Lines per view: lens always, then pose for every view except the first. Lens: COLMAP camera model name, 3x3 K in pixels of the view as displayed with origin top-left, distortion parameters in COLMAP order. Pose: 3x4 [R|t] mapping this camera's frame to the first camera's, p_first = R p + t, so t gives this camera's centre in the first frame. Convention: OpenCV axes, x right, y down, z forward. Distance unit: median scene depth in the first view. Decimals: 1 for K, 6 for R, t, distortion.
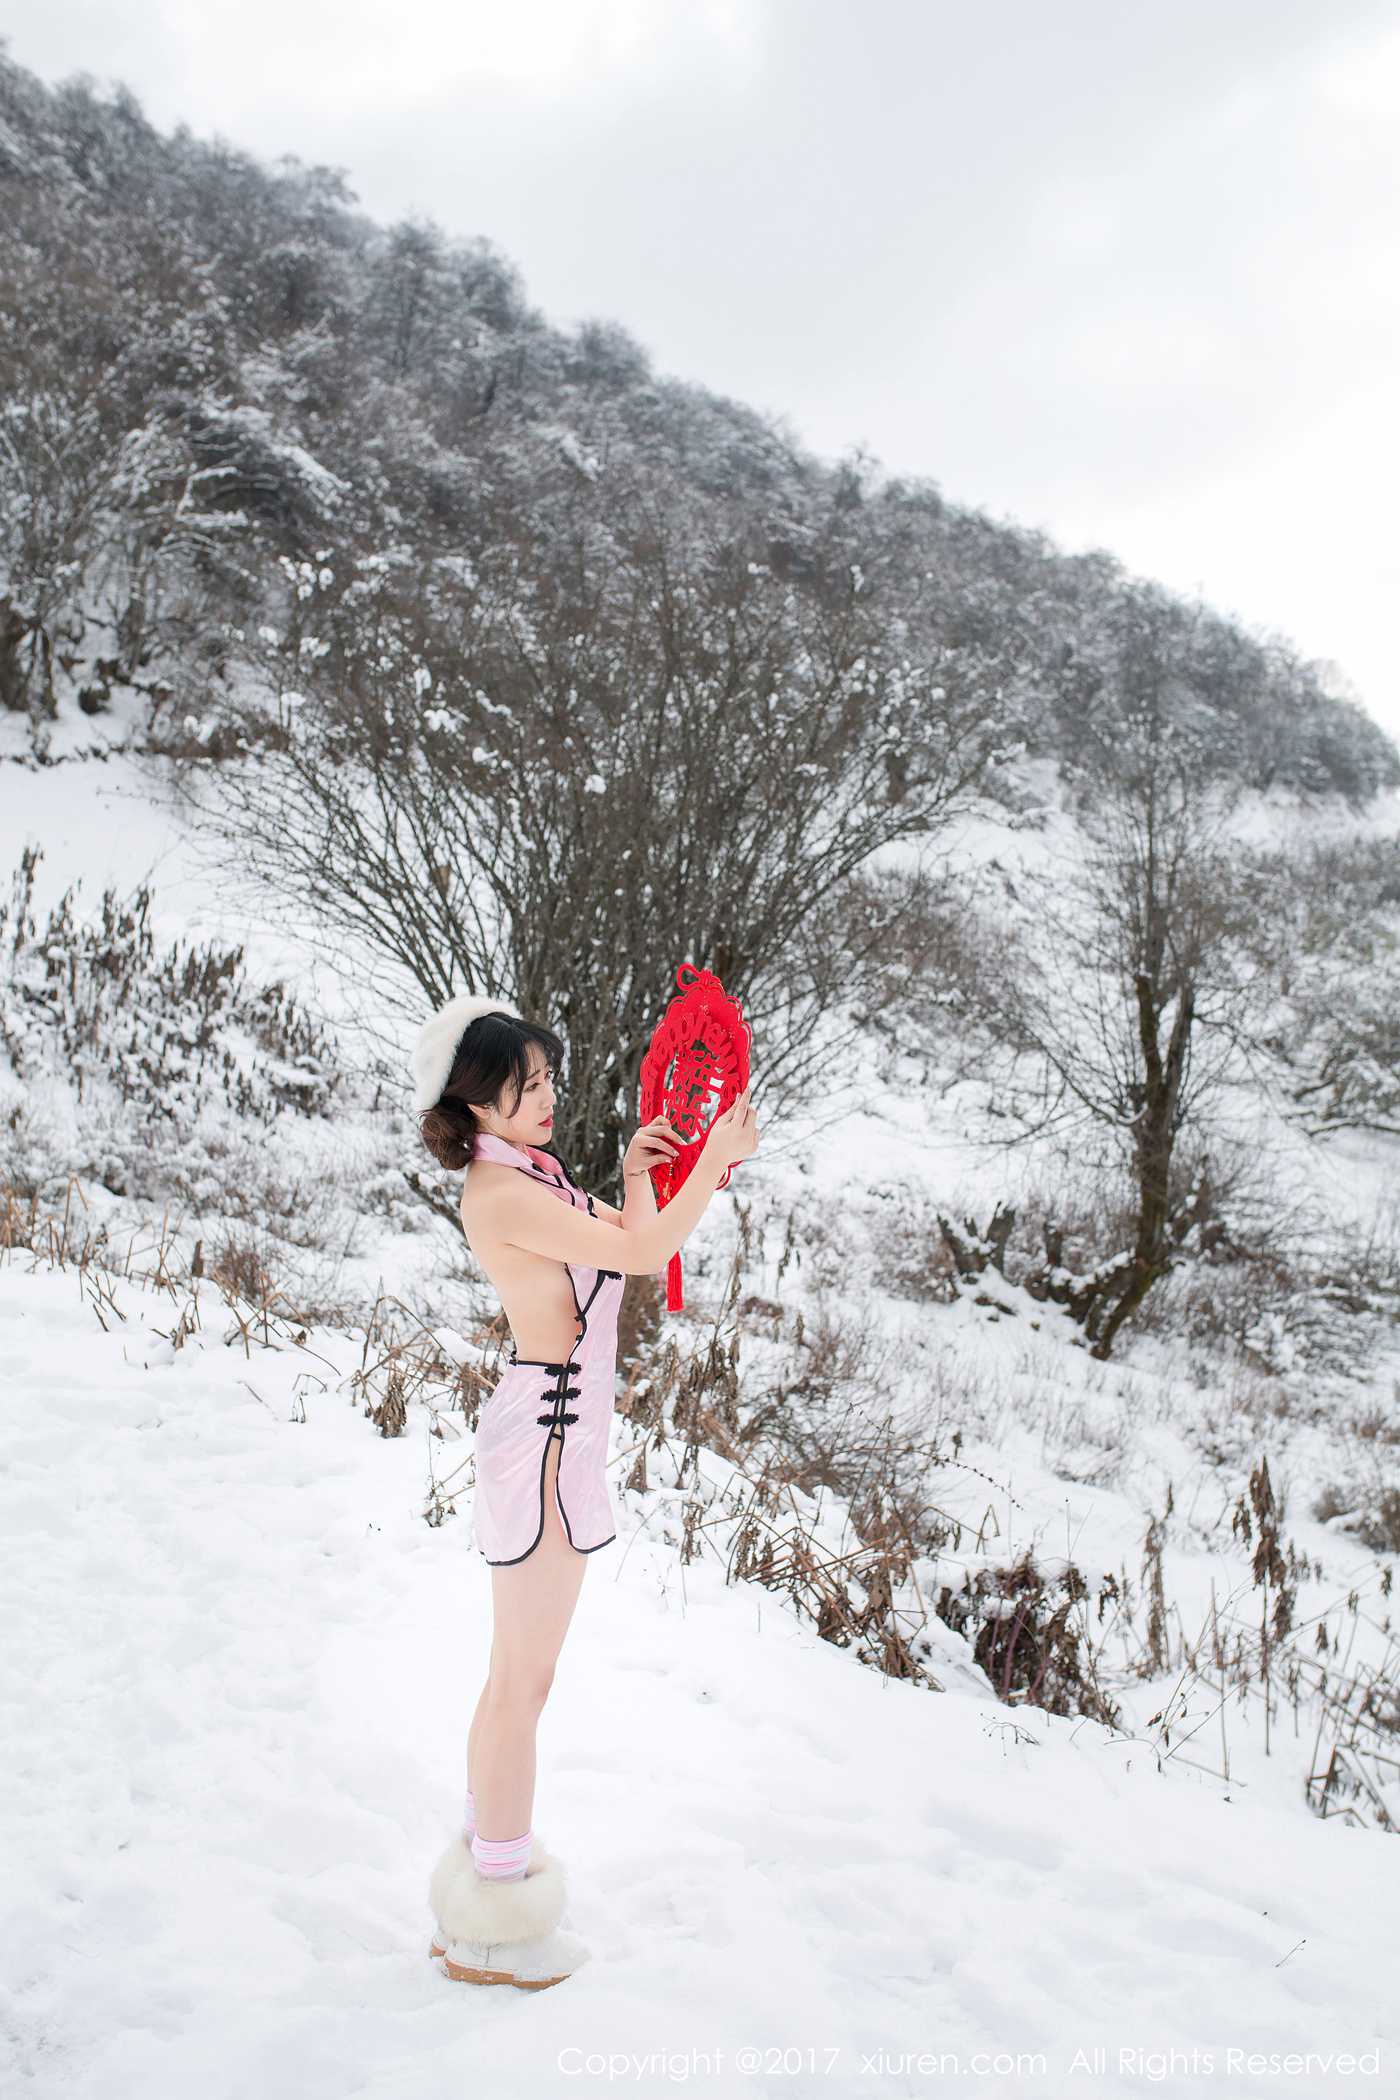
lens RADIAL K [[2135.2, 0, 700.0], [0, 2135.2, 1050.0], [0, 0, 1]] dist [-0.053313, 0.097576]
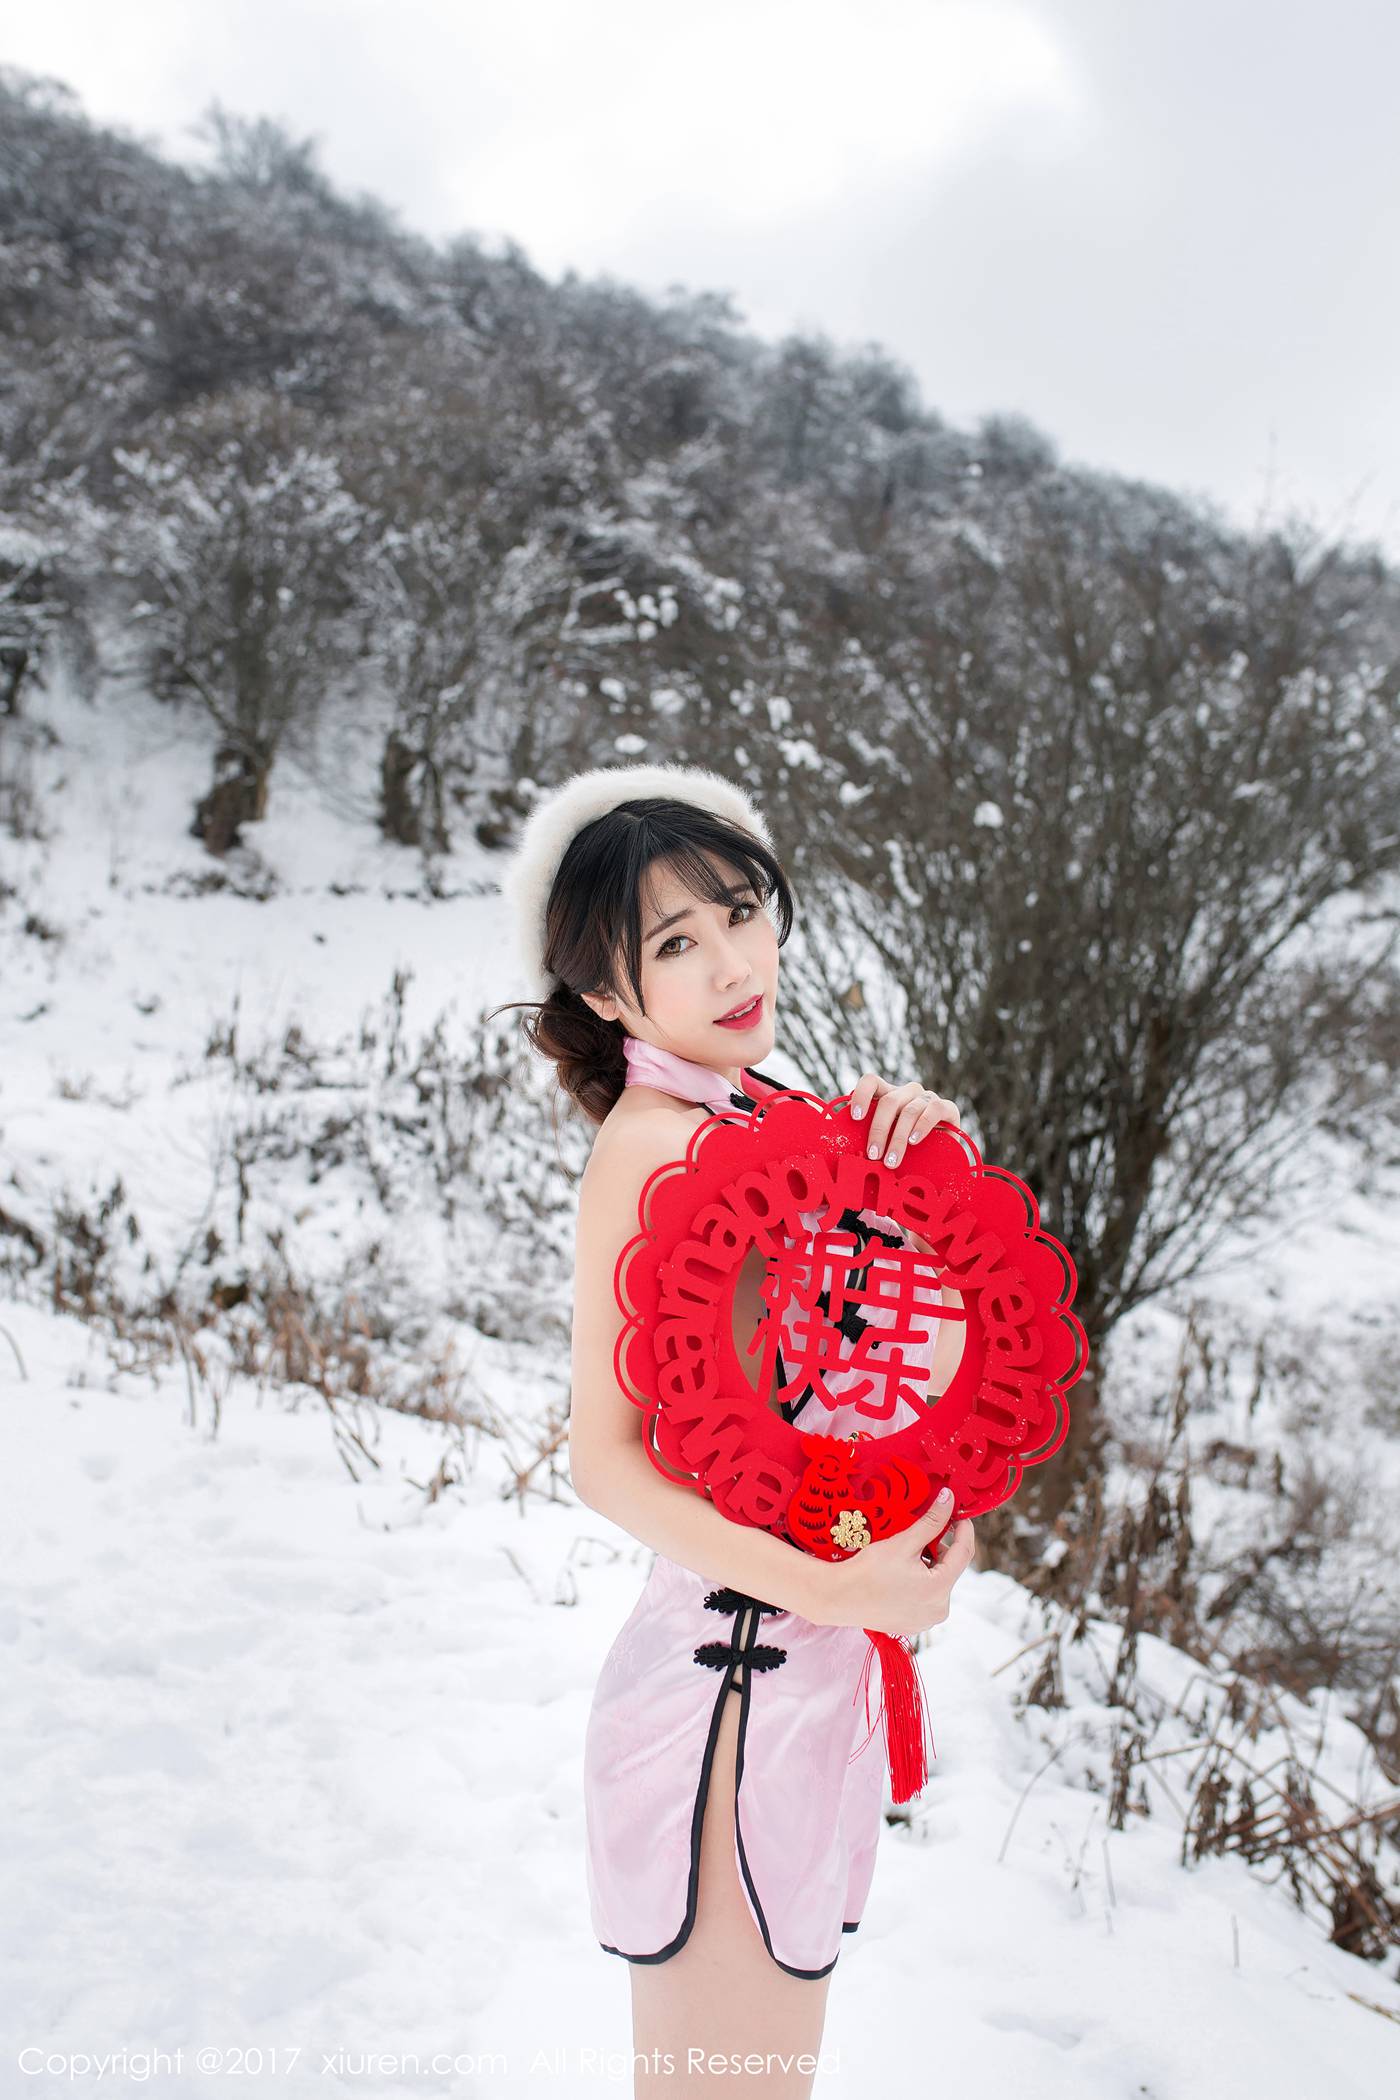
lens RADIAL K [[2135.2, 0, 700.0], [0, 2135.2, 1050.0], [0, 0, 1]] dist [-0.053313, 0.097576]
pose [[0.977039, -0.052499, -0.206489, 0.005468], [0.037259, 0.996333, -0.077015, 0.017793], [0.209775, 0.067553, 0.975413, 0.116754]]
